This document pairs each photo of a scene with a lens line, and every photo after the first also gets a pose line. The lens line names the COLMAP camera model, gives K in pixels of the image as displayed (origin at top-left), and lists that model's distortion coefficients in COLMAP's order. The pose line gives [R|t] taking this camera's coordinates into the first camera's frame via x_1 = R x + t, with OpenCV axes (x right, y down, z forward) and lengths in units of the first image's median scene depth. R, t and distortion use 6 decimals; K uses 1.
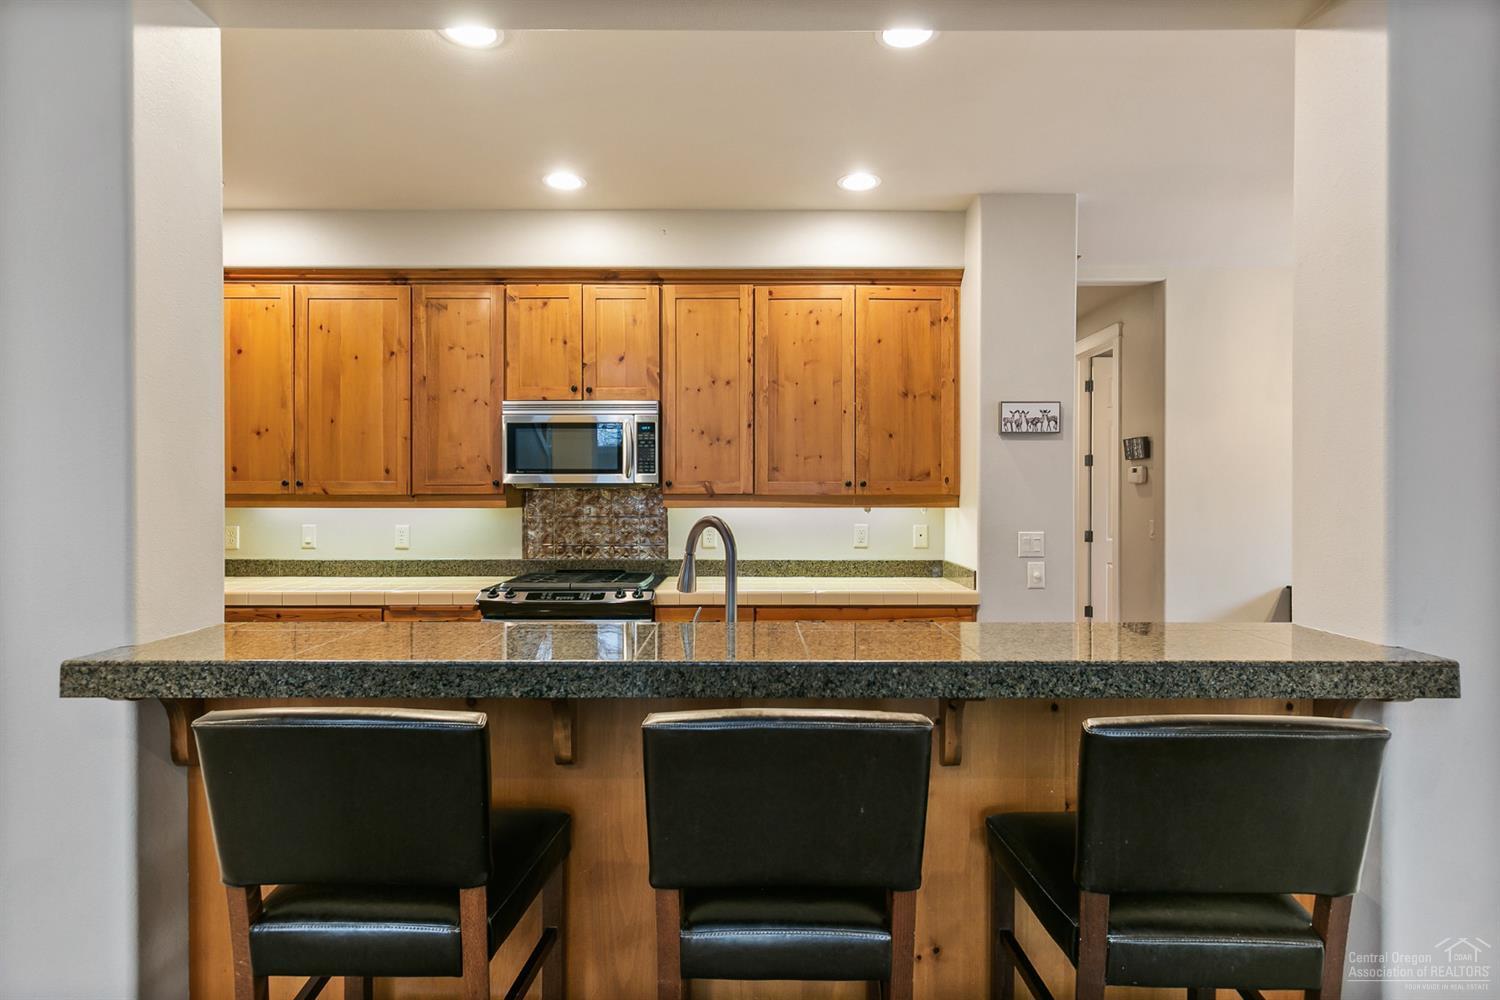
lens RADIAL K [[801.3, 0, 750.0], [0, 801.3, 500.0], [0, 0, 1]] dist [-0.005292, -0.000407]
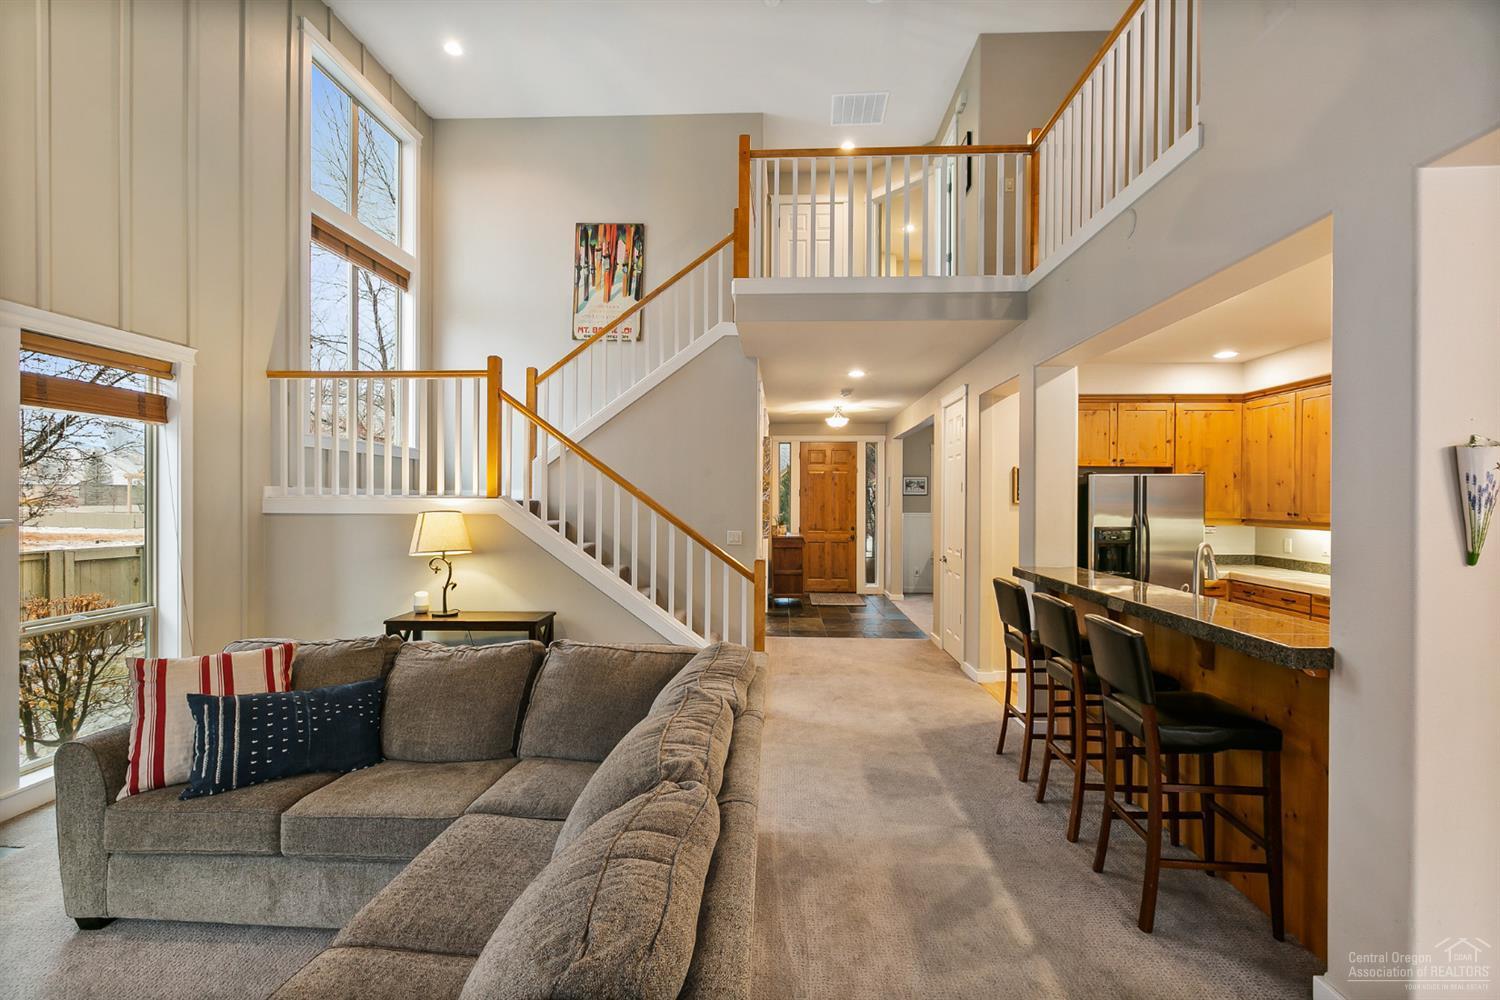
lens RADIAL K [[670.0, 0, 750.0], [0, 670.0, 500.0], [0, 0, 1]] dist [0.003768, 0.000242]
pose [[-0.043648, 0.001564, -0.999046, 0.842967], [-0.013373, 0.999908, 0.002150, -0.038004], [0.998957, 0.013454, -0.043623, -0.044113]]
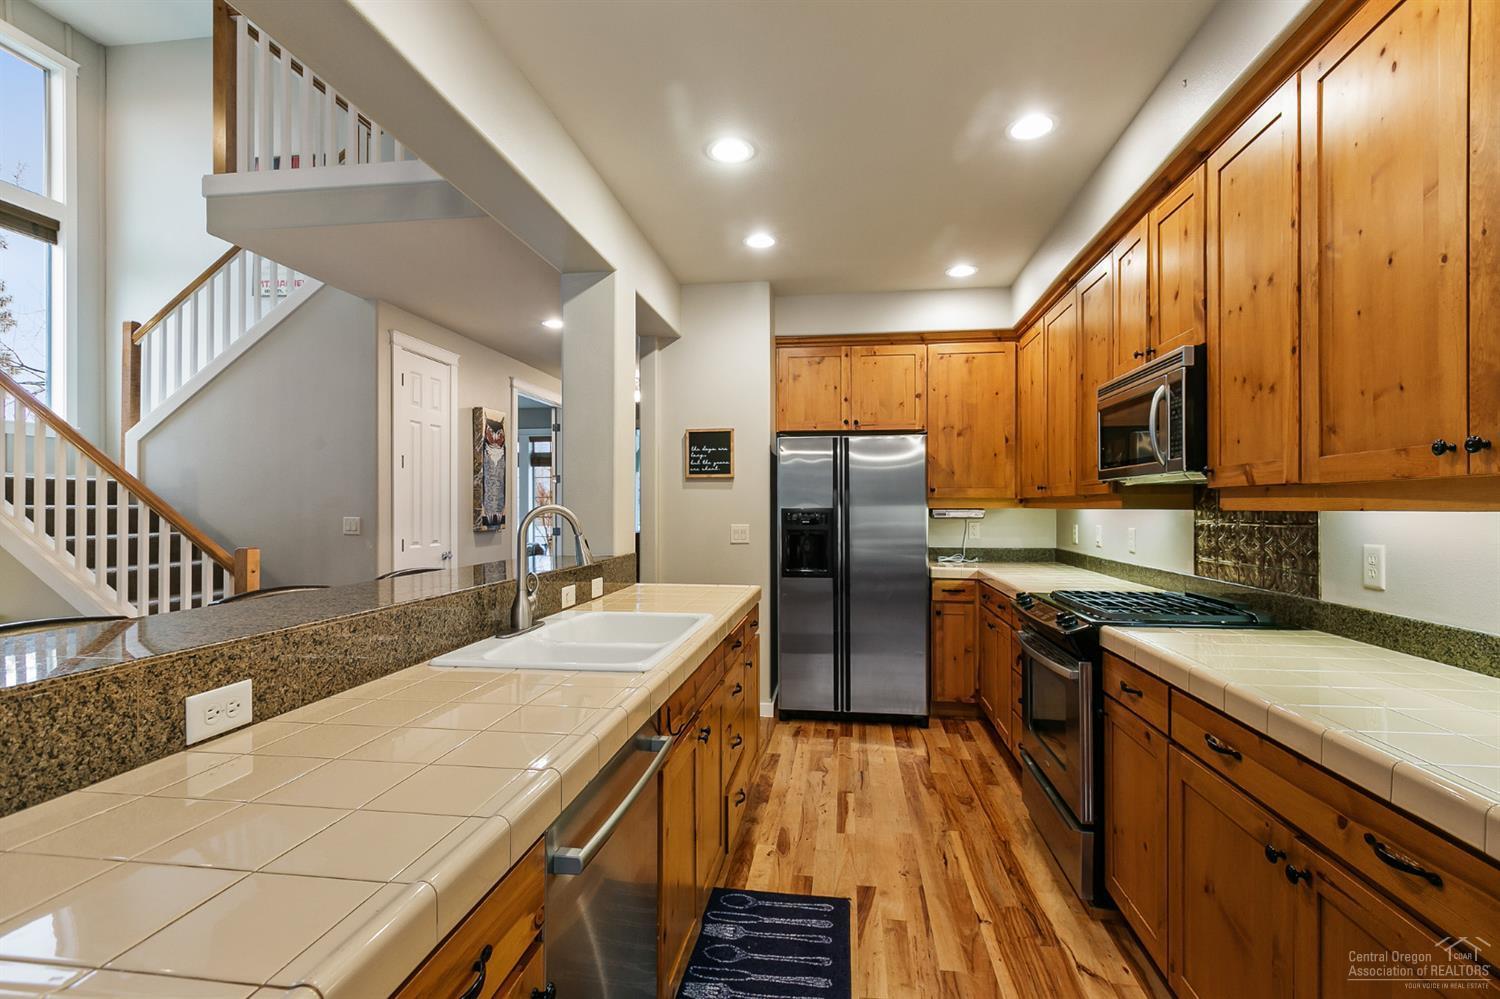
lens RADIAL K [[693.3, 0, 754.7], [0, 693.3, 508.7], [0, 0, 1]] dist [0.000164, 0.000125]
pose [[-0.129521, 0.002353, -0.991574, 0.484703], [-0.007063, 0.999970, 0.003296, 0.009615], [0.991552, 0.007430, -0.129500, 0.716556]]
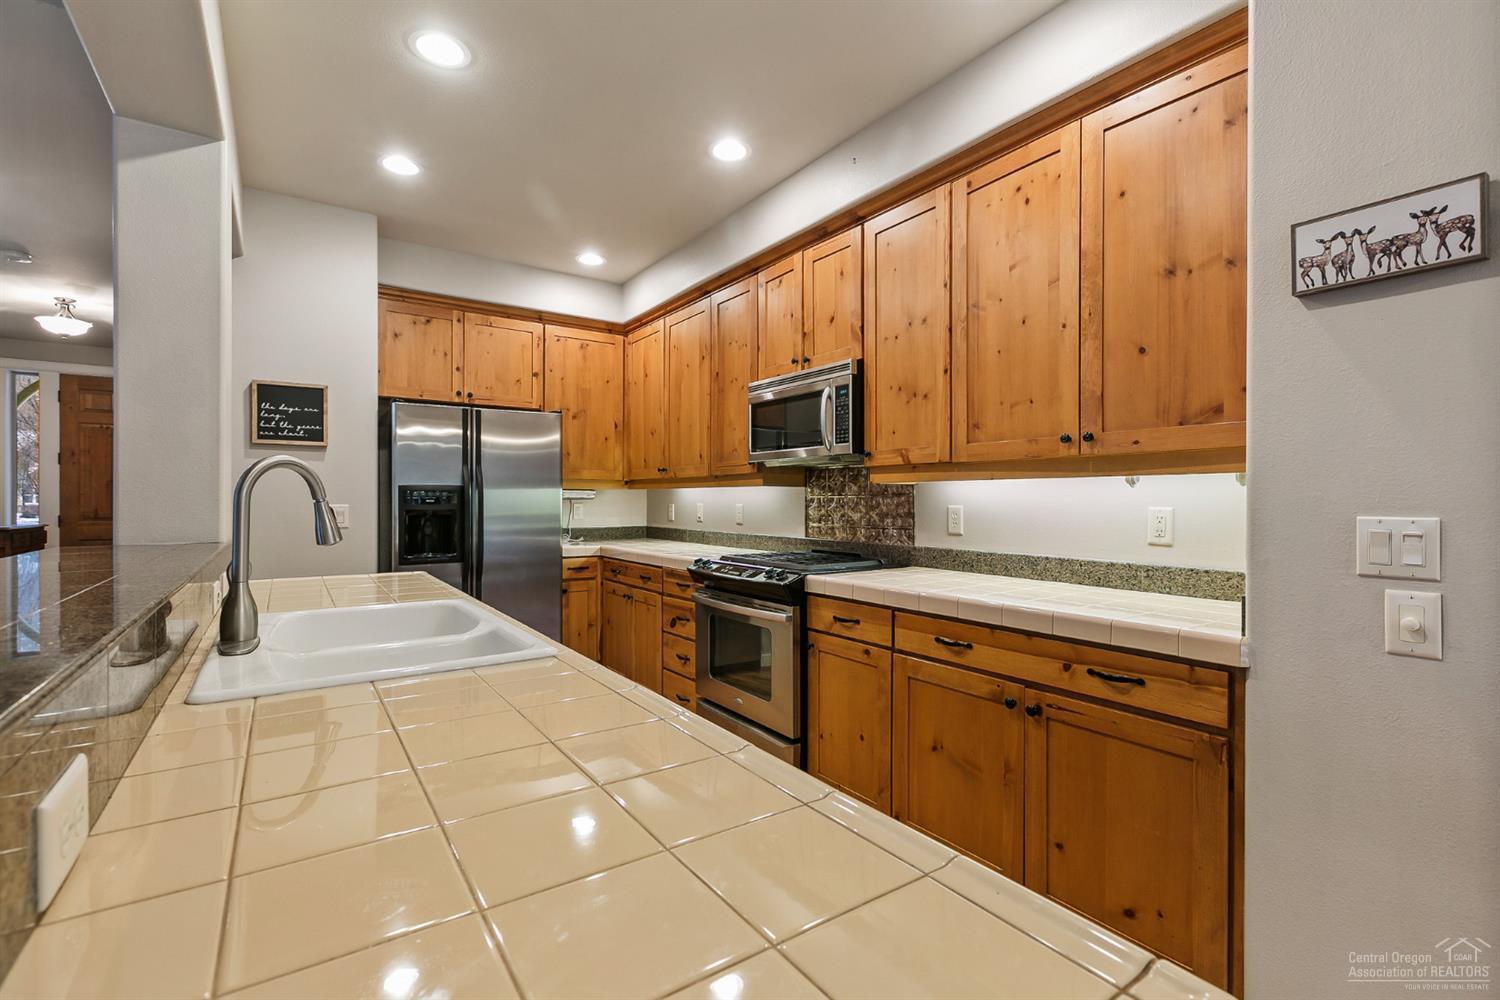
lens RADIAL K [[670.0, 0, 750.0], [0, 670.0, 500.0], [0, 0, 1]] dist [0.003768, 0.000242]
pose [[0.572533, 0.001198, -0.819881, 0.410729], [-0.007762, 0.999962, -0.003959, 0.032074], [0.819845, 0.008630, 0.572520, 0.490004]]
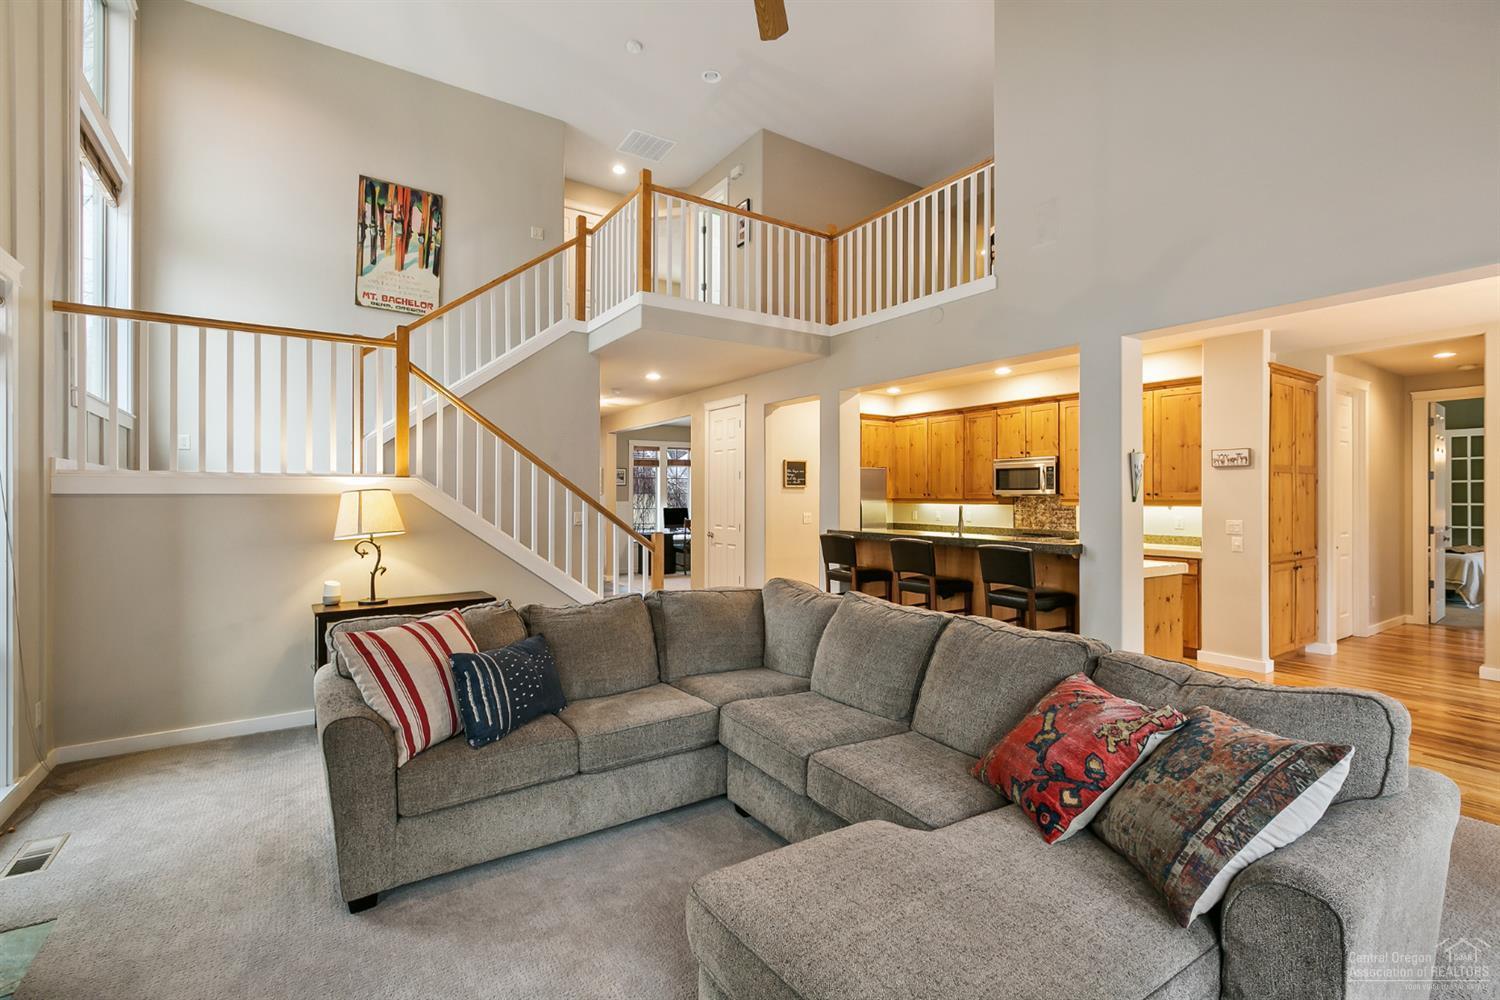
lens RADIAL K [[670.0, 0, 750.0], [0, 670.0, 500.0], [0, 0, 1]] dist [0.003768, 0.000242]
pose [[0.555617, 0.004756, -0.831425, 0.928779], [-0.007767, 0.999970, 0.000529, 0.000805], [0.831402, 0.006164, 0.555637, -0.694885]]
